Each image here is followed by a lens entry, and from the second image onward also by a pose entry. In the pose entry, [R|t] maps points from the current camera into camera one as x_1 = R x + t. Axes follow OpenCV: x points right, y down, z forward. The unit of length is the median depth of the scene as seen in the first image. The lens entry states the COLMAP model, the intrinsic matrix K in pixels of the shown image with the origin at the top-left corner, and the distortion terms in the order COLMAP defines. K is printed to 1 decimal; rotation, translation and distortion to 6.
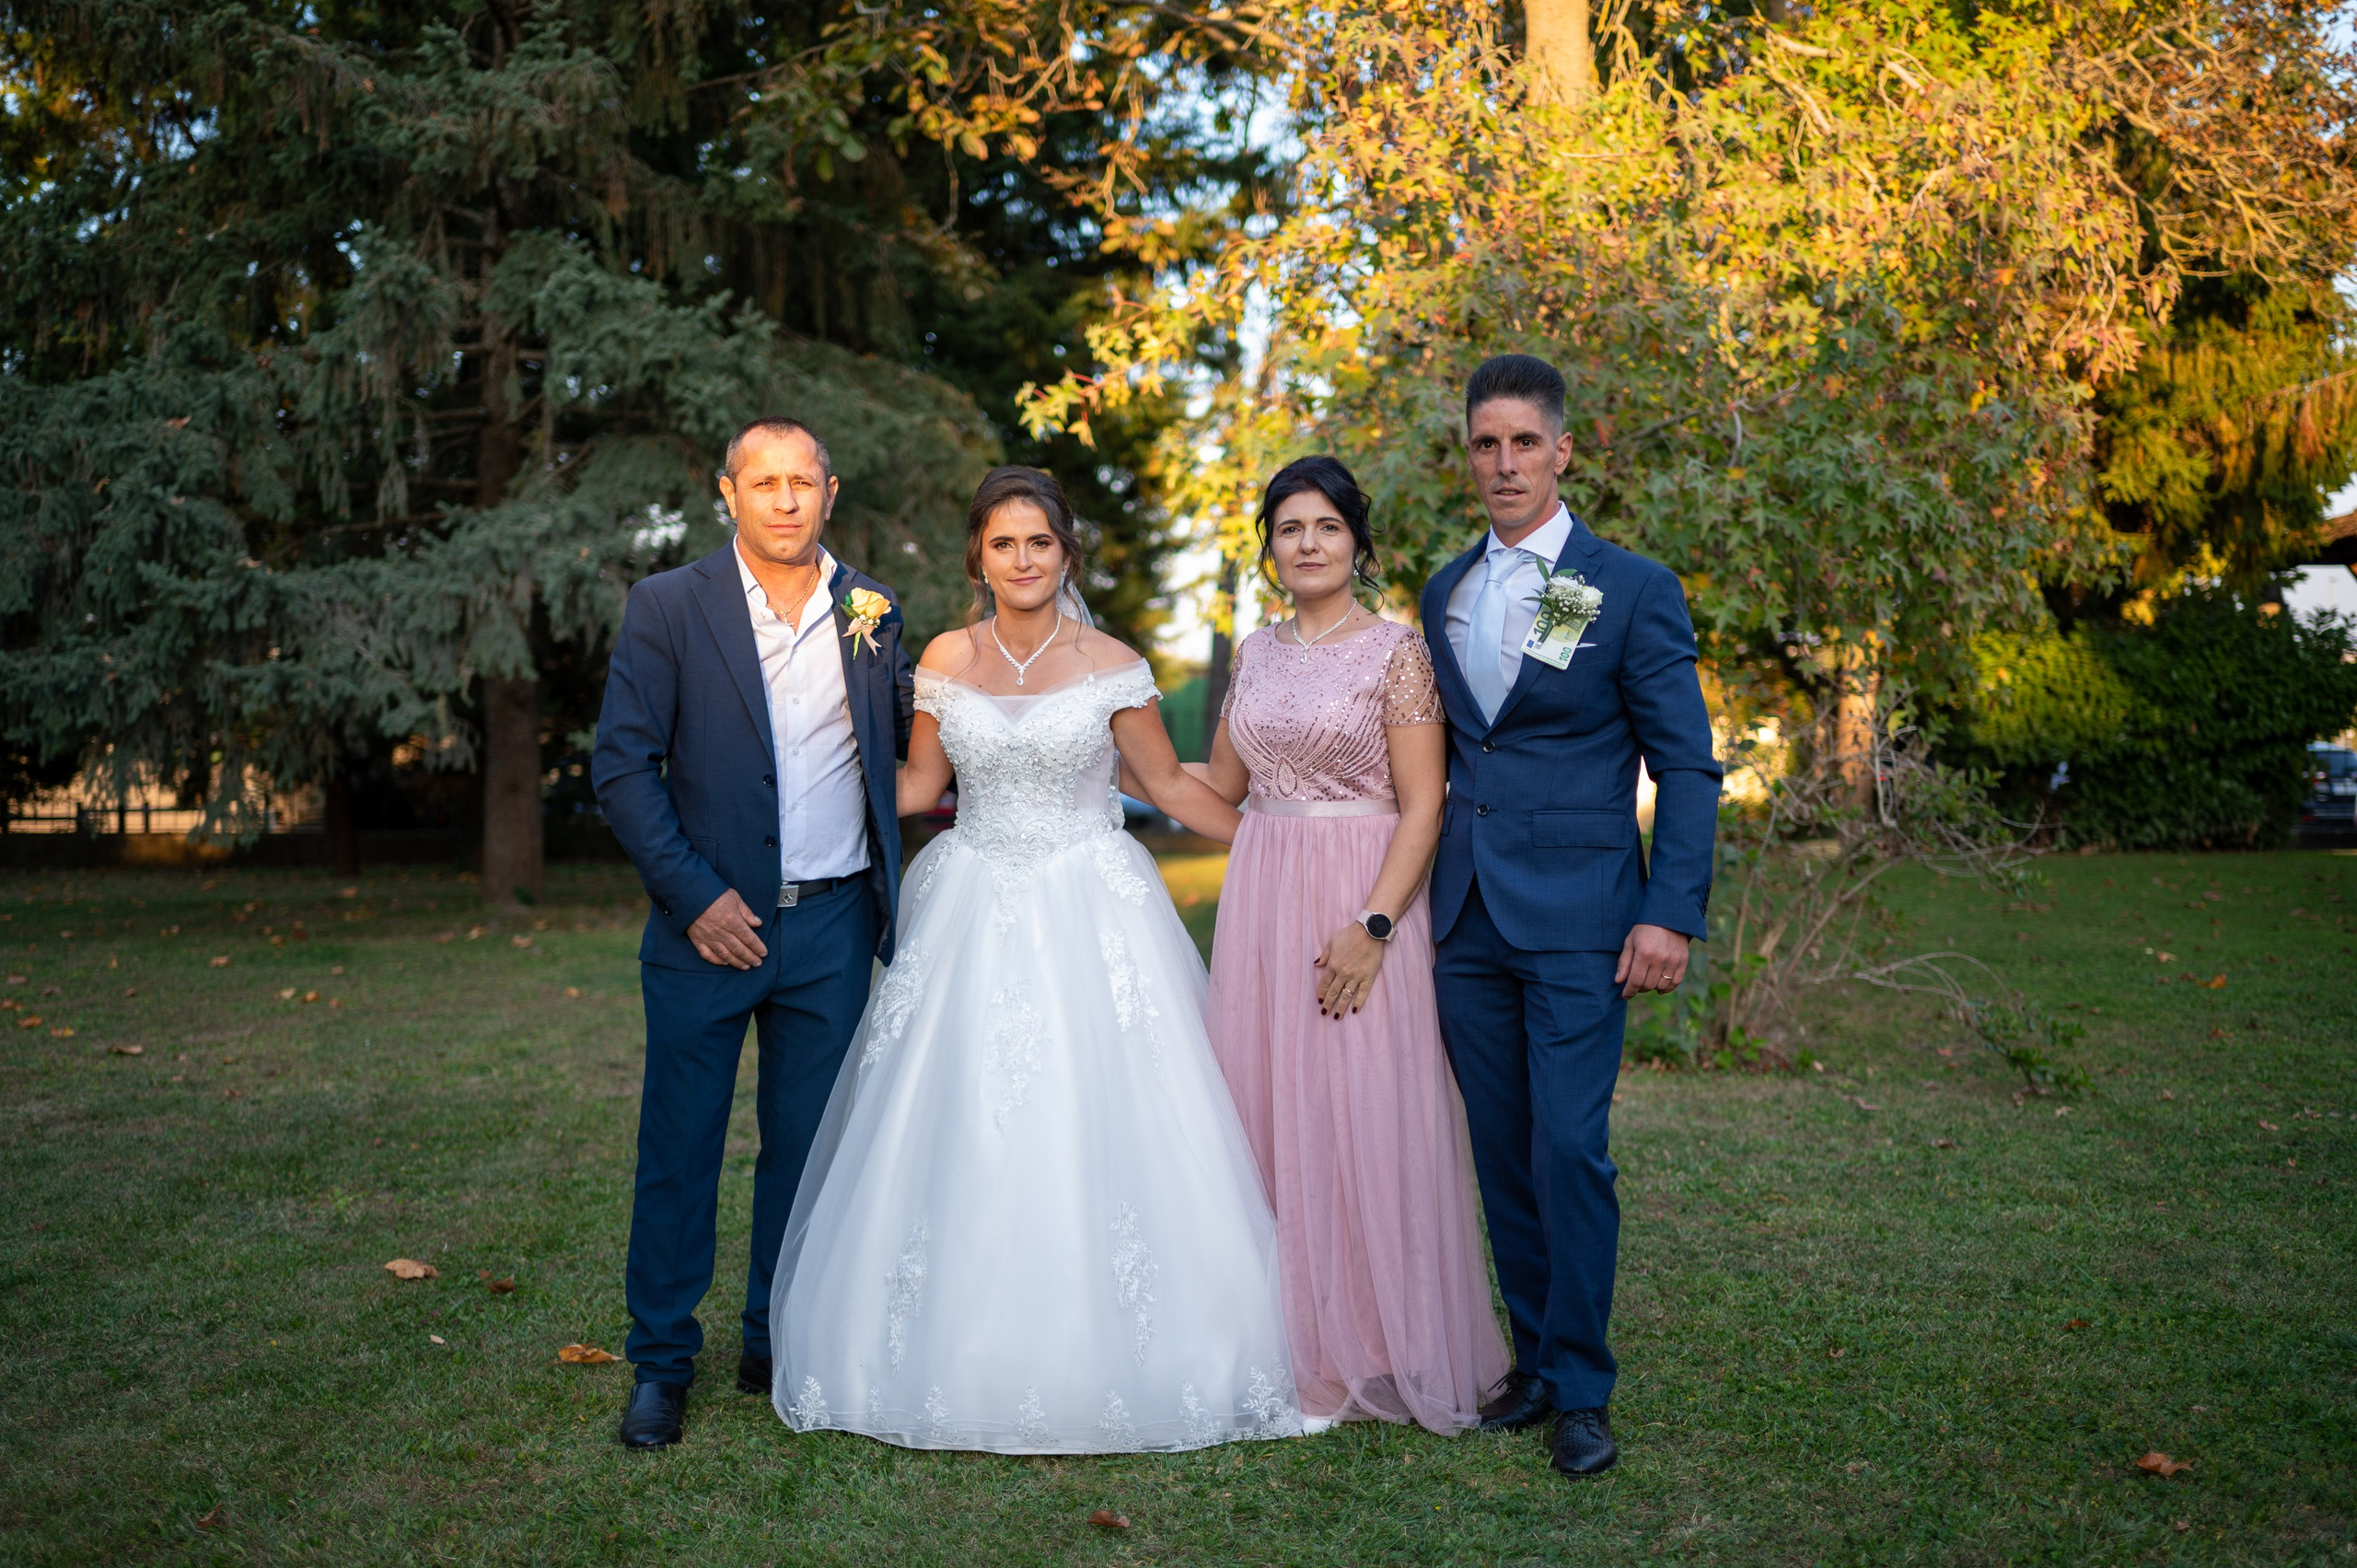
lens RADIAL K [[2348.4, 0, 1194.7], [0, 2348.4, 806.8], [0, 0, 1]] dist [-0.005193, -0.000439]
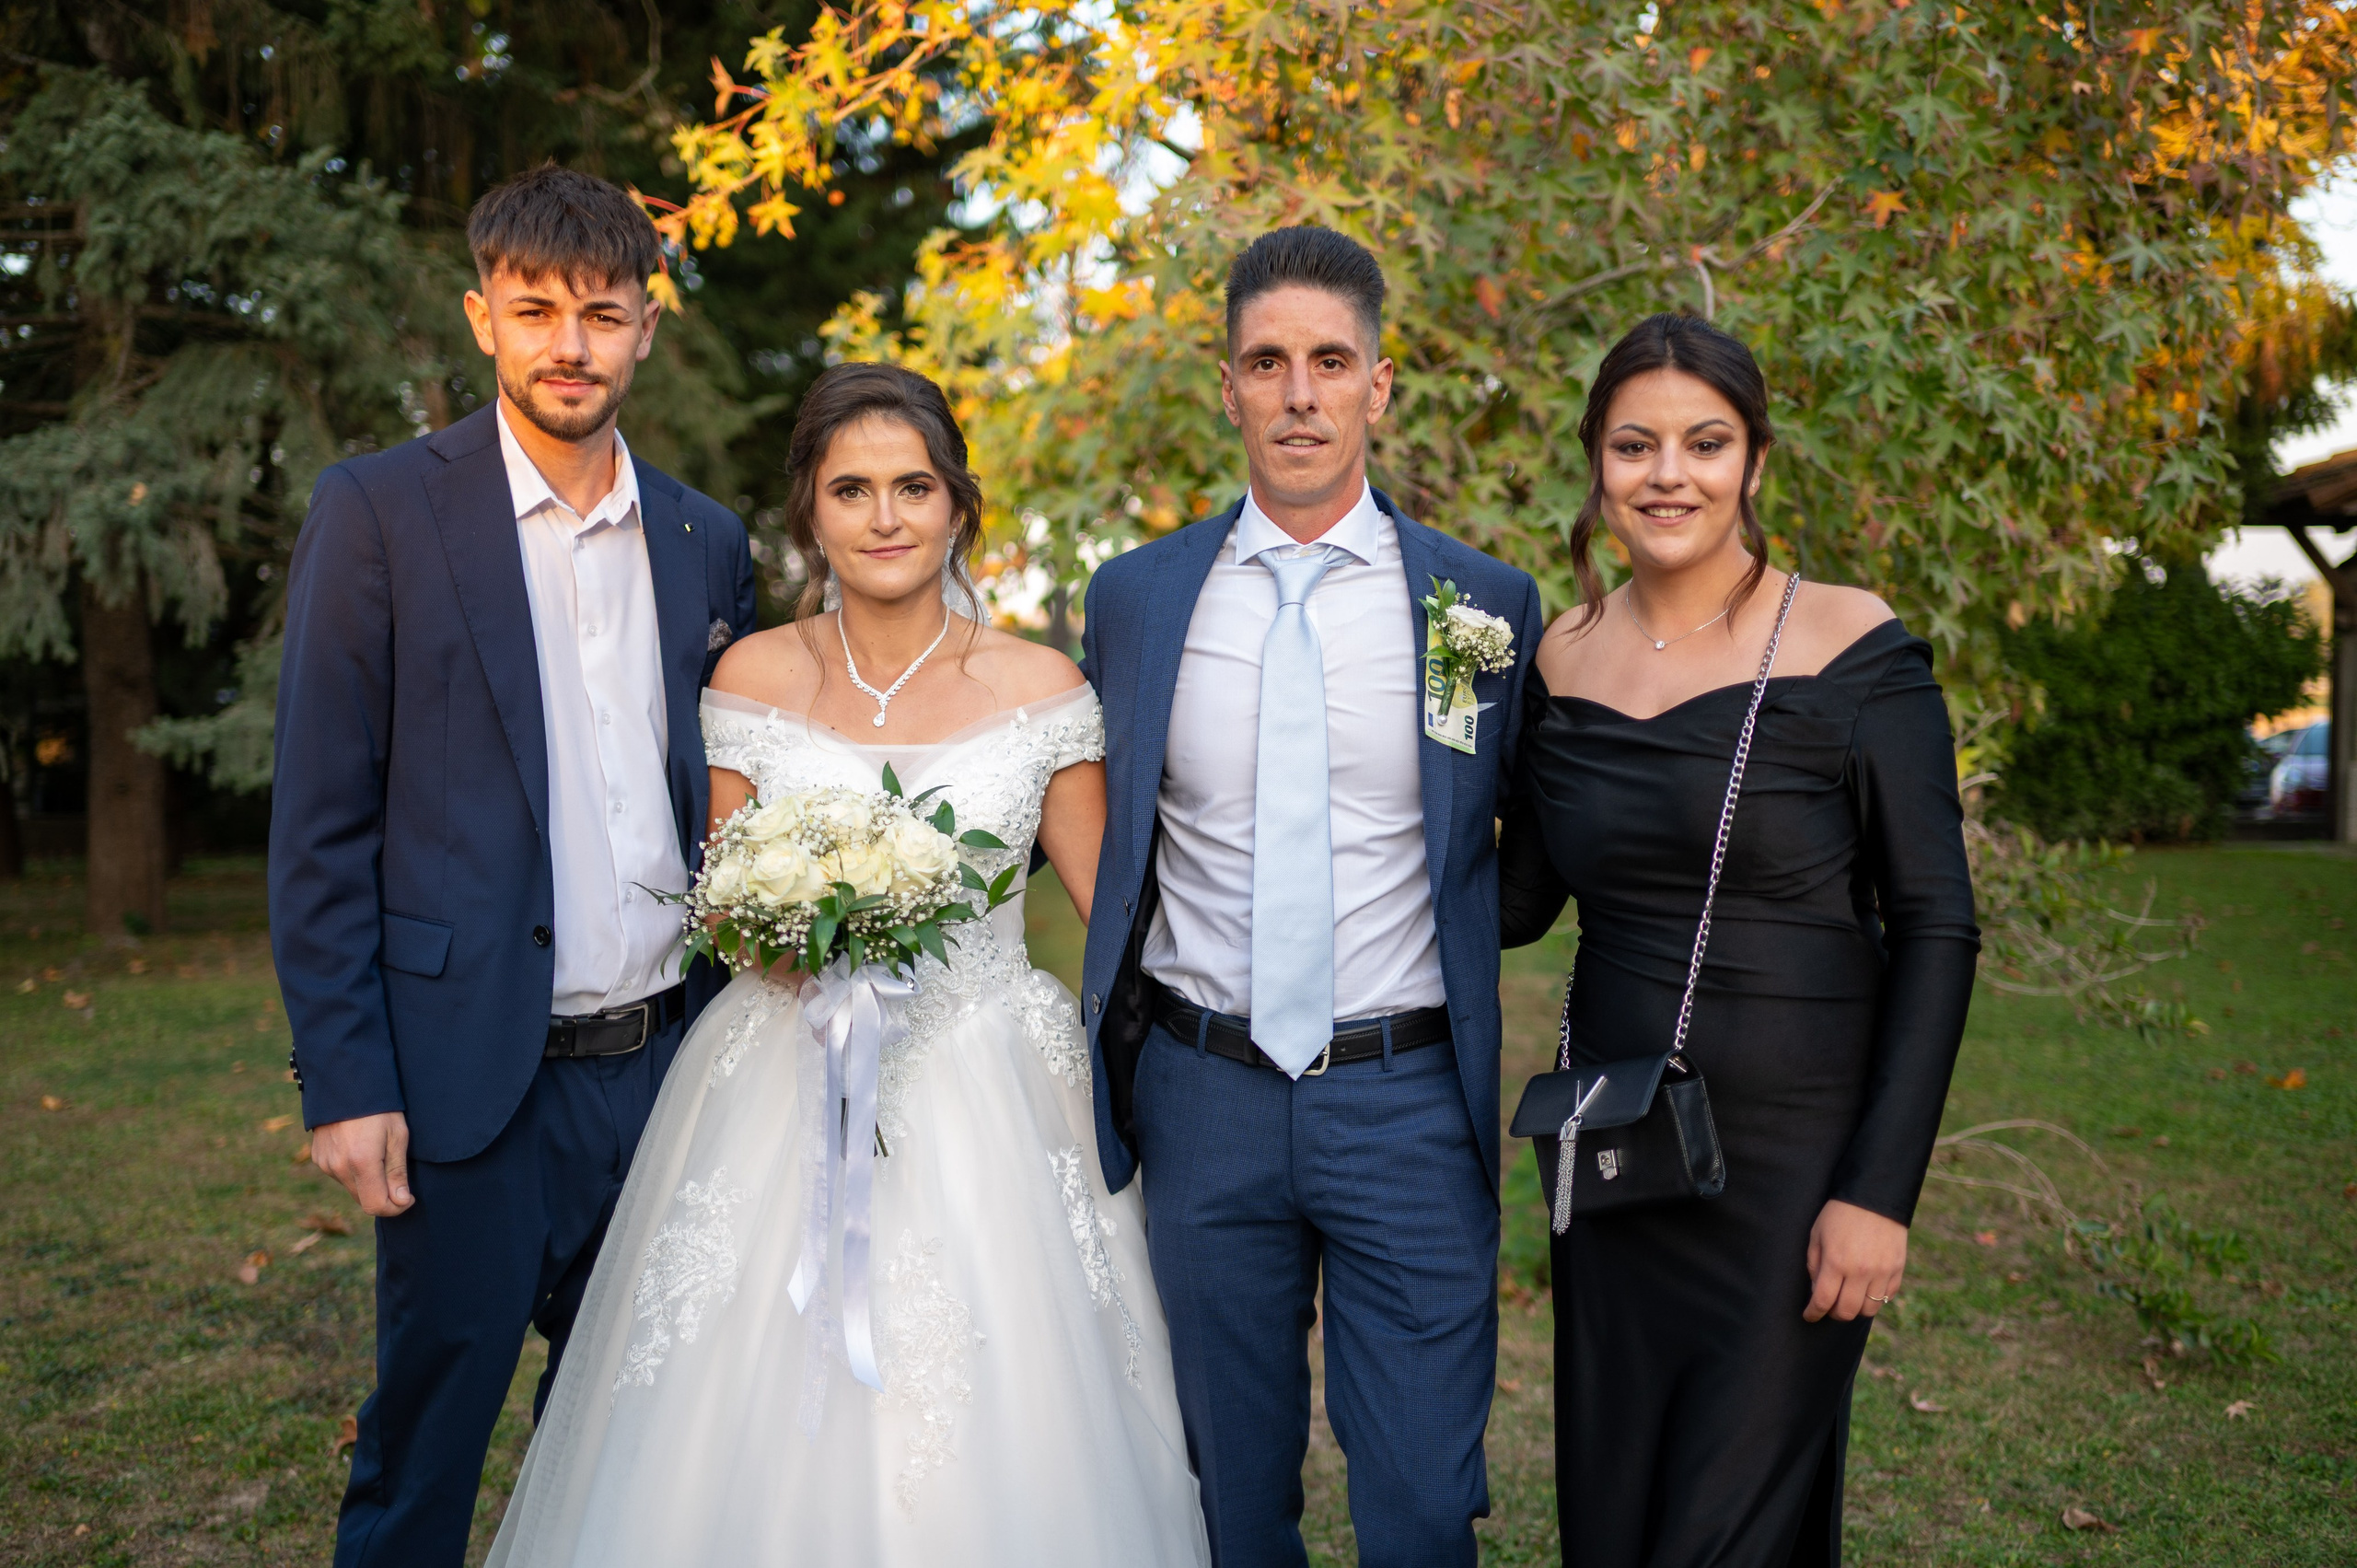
lens RADIAL K [[2343.4, 0, 1159.3], [0, 2343.4, 776.6], [0, 0, 1]] dist [-0.001595, -0.002871]
pose [[0.999013, 0.001594, 0.044394, 0.052051], [-0.001797, 0.999988, 0.004527, -0.030566], [-0.044387, -0.004602, 0.999004, 0.338910]]
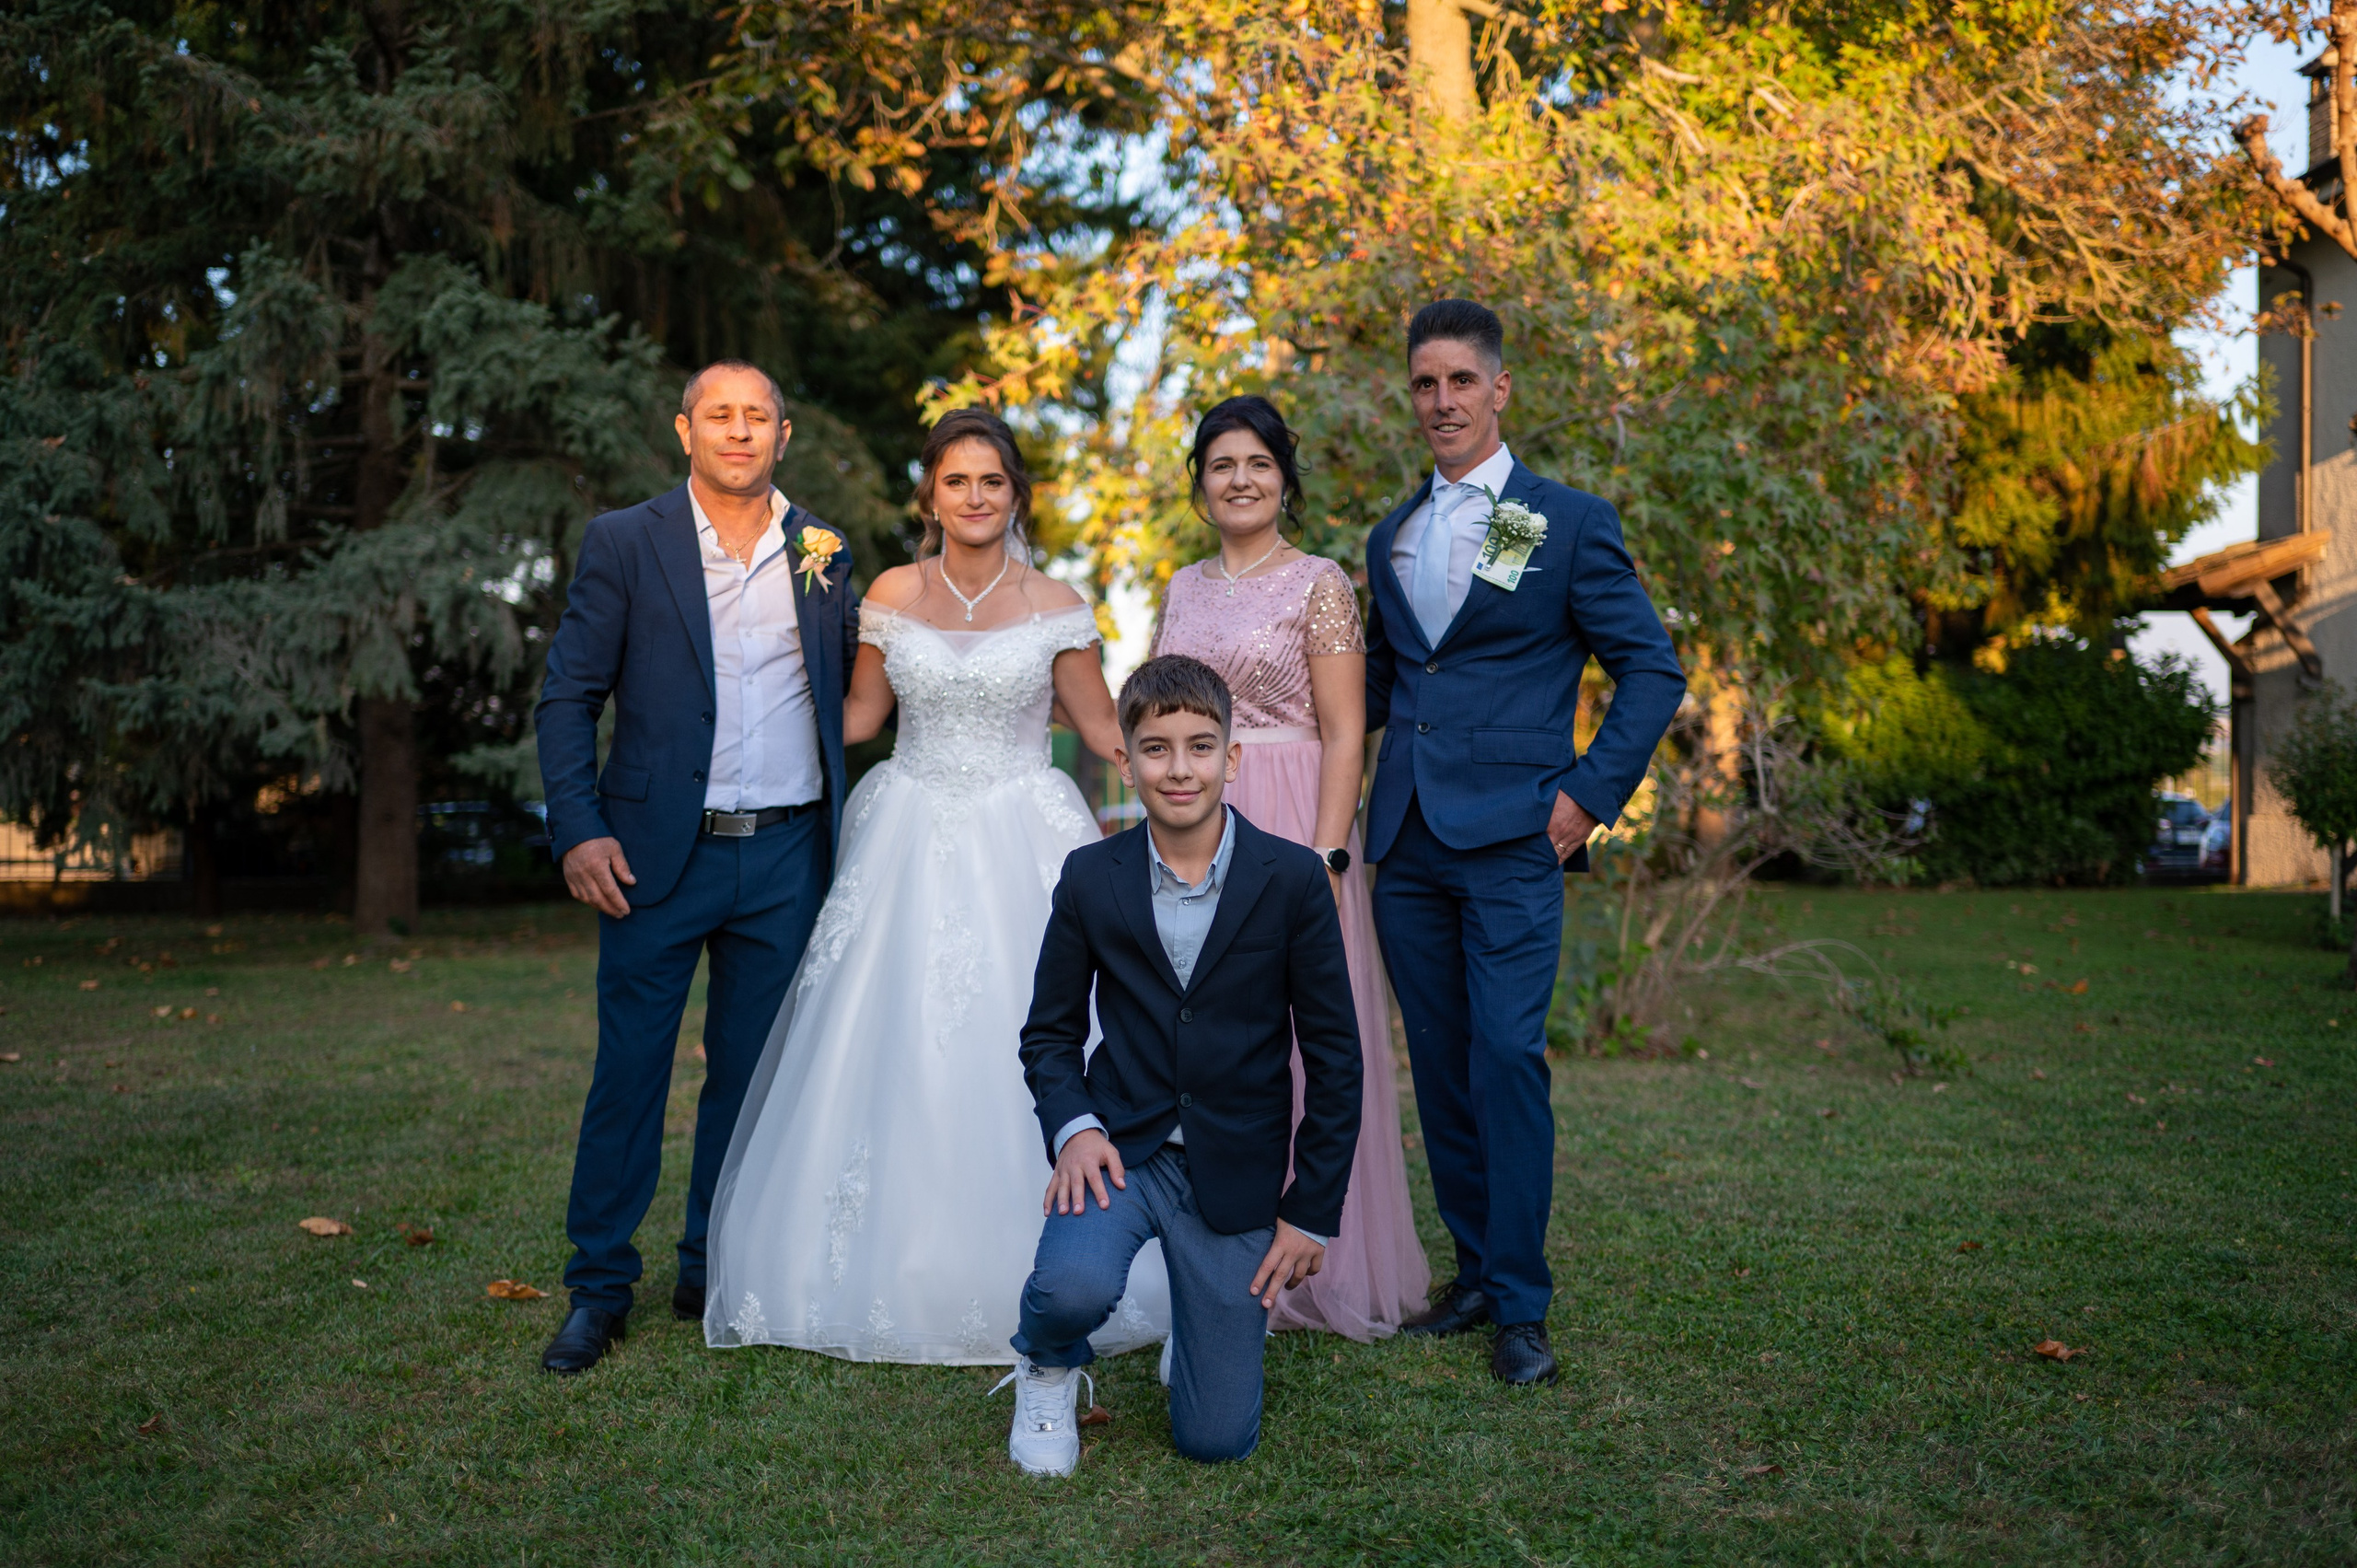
lens RADIAL K [[2349.1, 0, 1178.5], [0, 2349.1, 784.0], [0, 0, 1]] dist [-0.002039, 0.004662]
pose [[0.998707, -0.000741, 0.050838, -0.013540], [0.002640, 0.999301, -0.037283, 0.028534], [-0.050775, 0.037369, 0.998011, -0.013786]]
